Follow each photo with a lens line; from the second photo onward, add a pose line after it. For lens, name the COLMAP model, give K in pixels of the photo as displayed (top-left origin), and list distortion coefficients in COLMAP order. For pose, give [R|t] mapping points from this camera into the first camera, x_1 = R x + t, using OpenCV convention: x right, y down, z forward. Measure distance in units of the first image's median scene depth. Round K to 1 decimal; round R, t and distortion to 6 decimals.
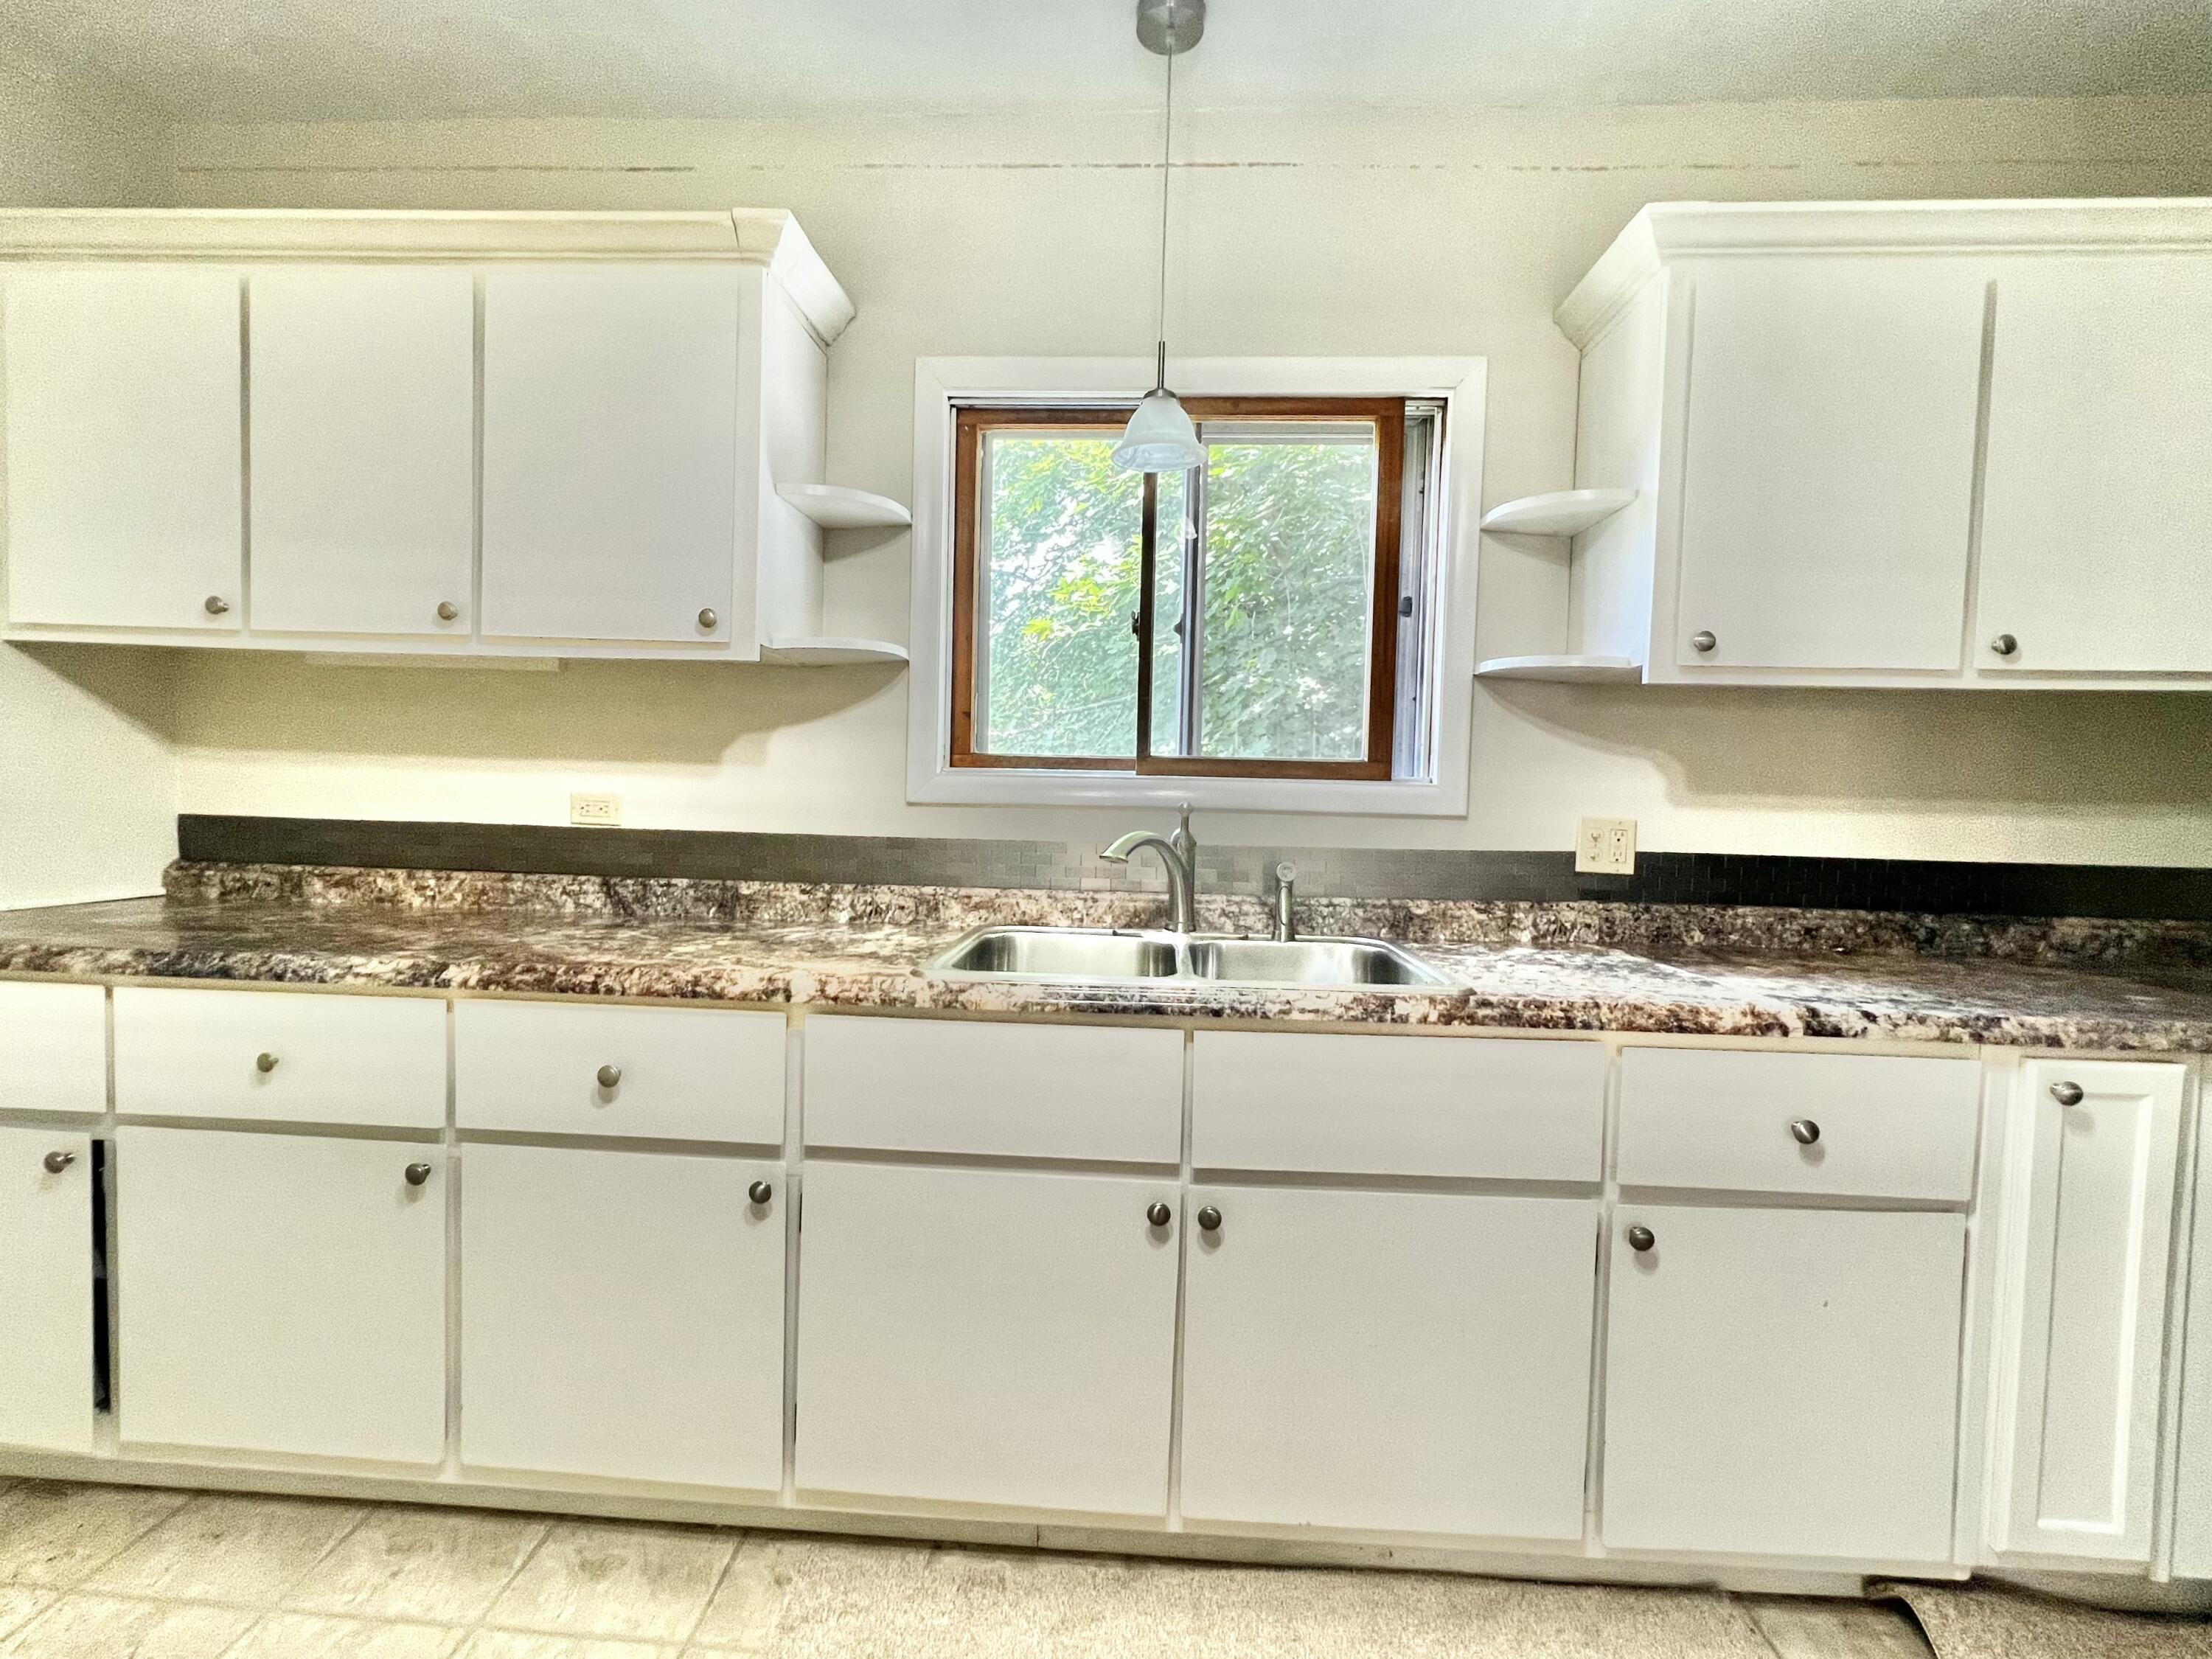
lens RADIAL K [[961.0, 0, 1111.6], [0, 961.0, 822.3], [0, 0, 1]] dist [-0.008184, 0.003101]
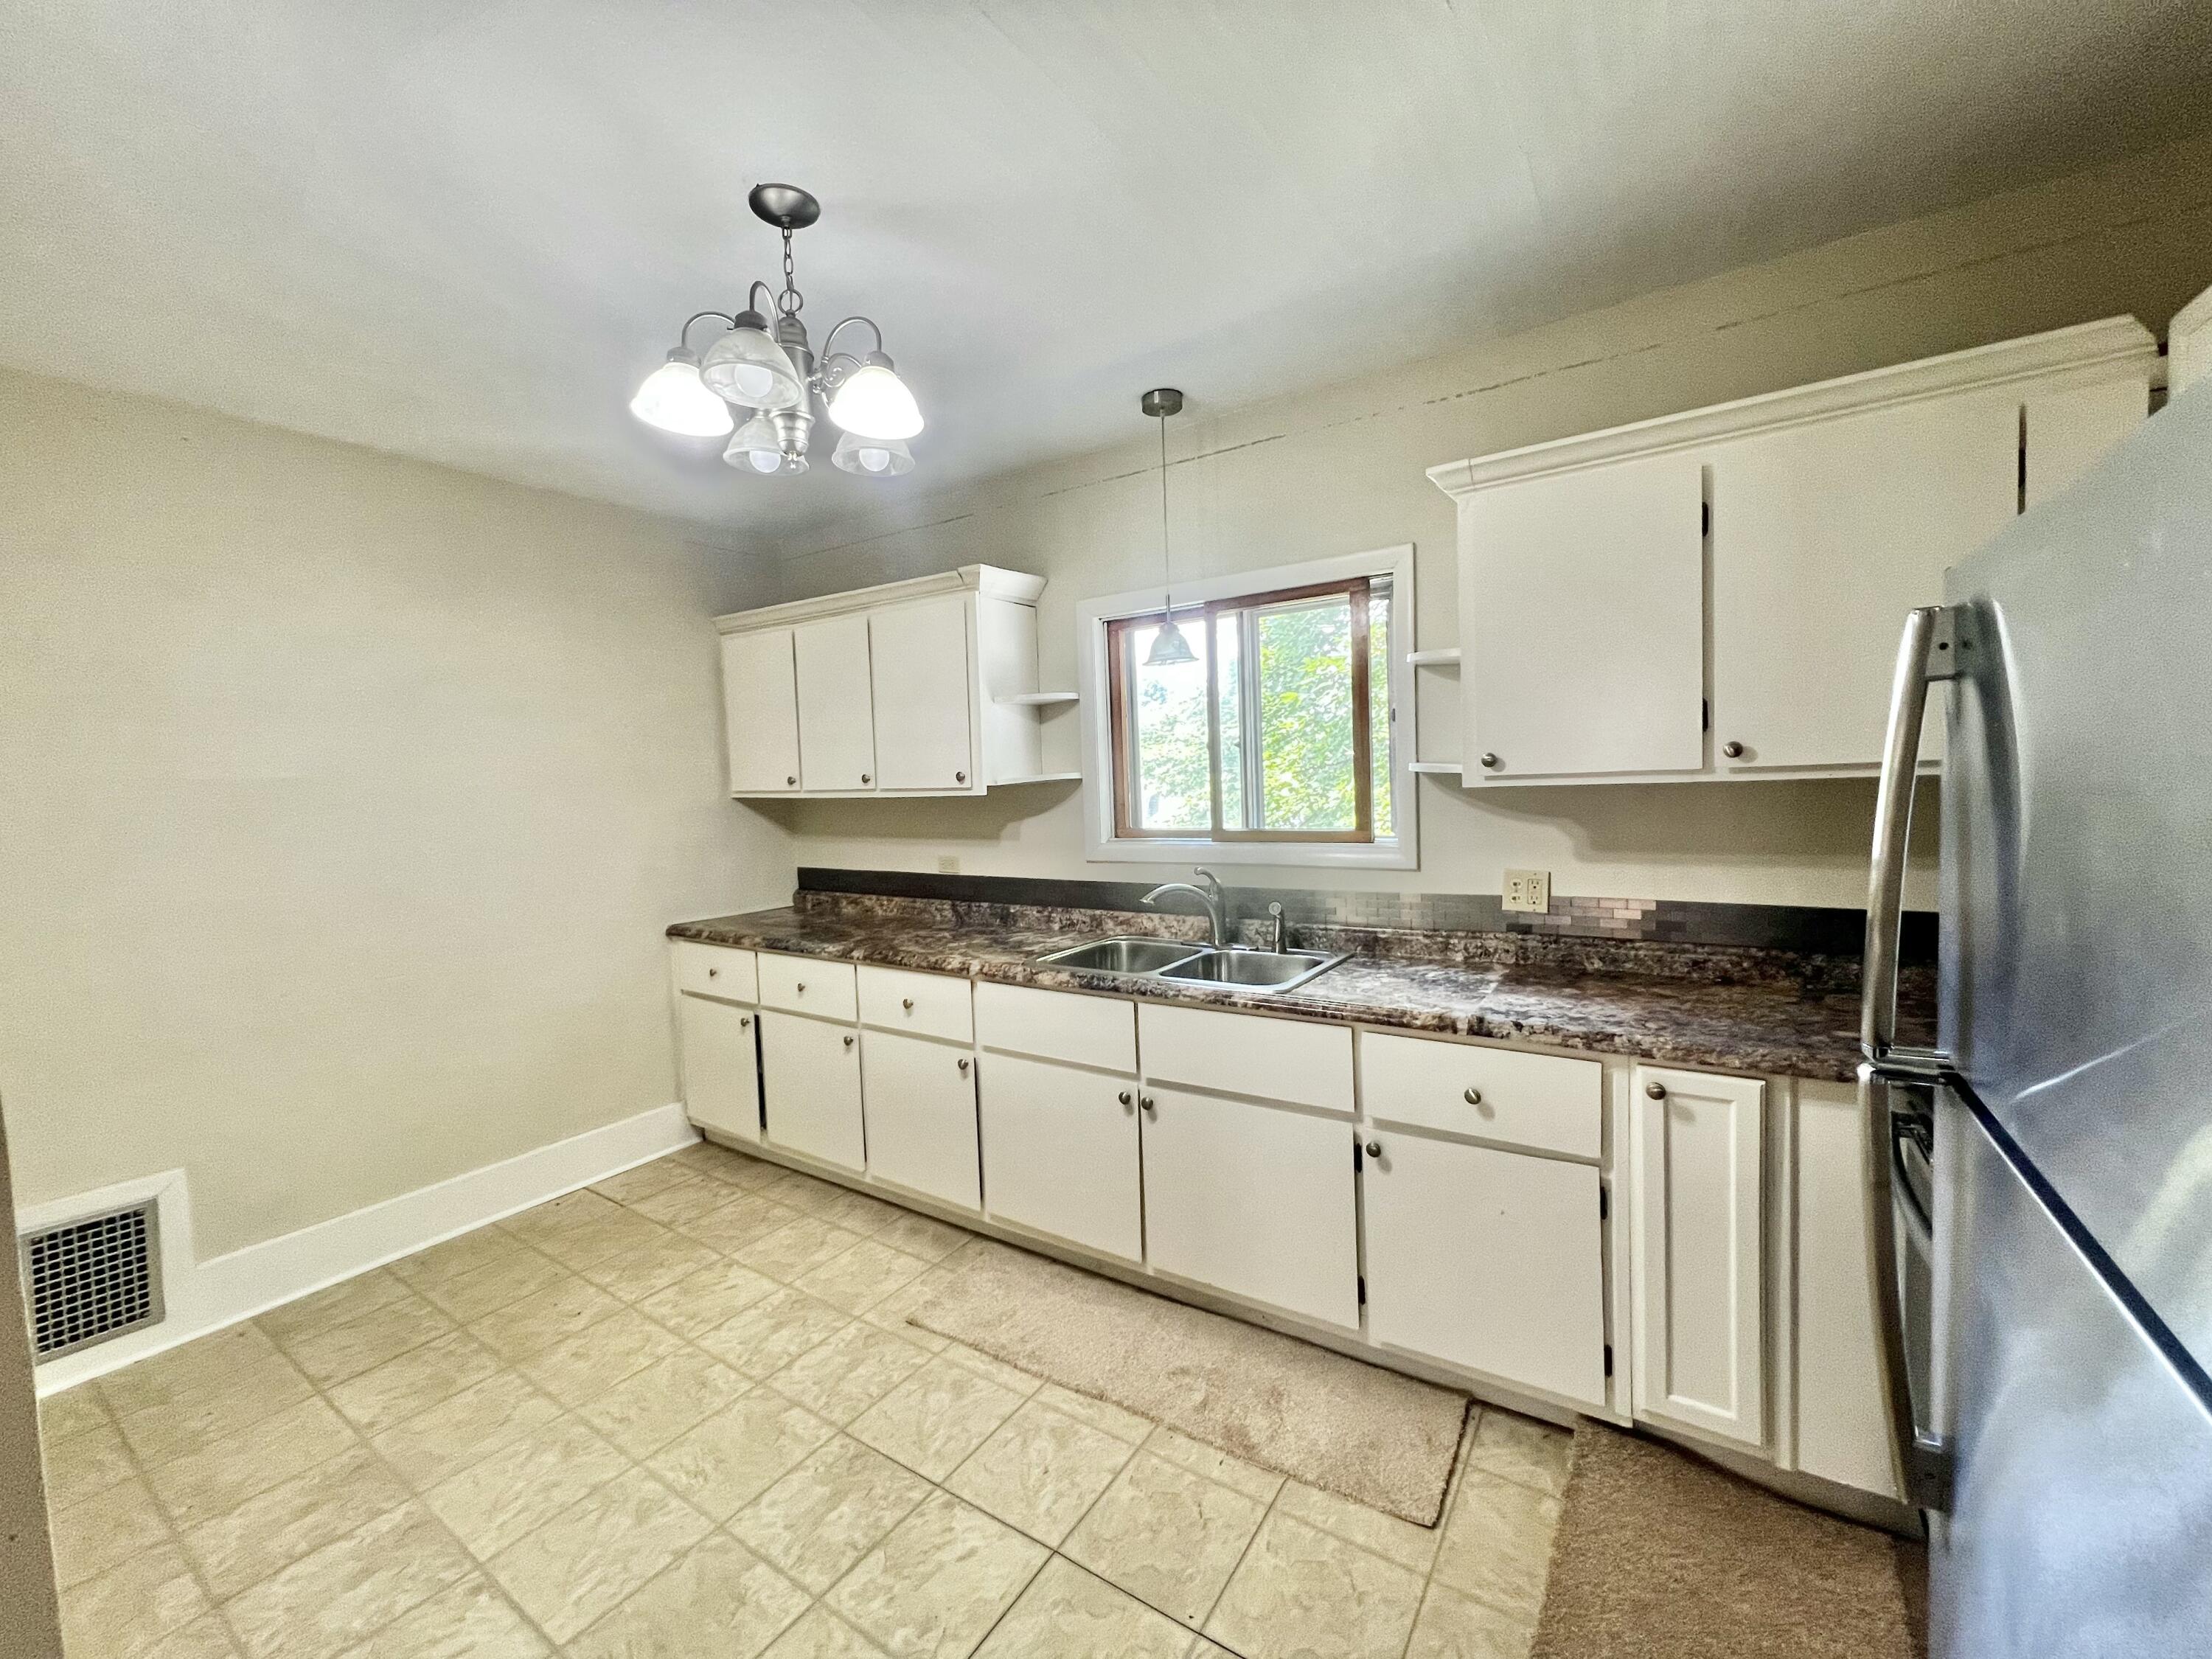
lens RADIAL K [[888.6, 0, 1102.4], [0, 888.6, 822.9], [0, 0, 1]] dist [-0.008786, 0.002556]
pose [[0.860099, -0.029087, -0.509297, 0.706864], [0.038749, 0.999214, 0.008373, -0.114602], [0.508653, -0.026937, 0.860550, -0.392285]]
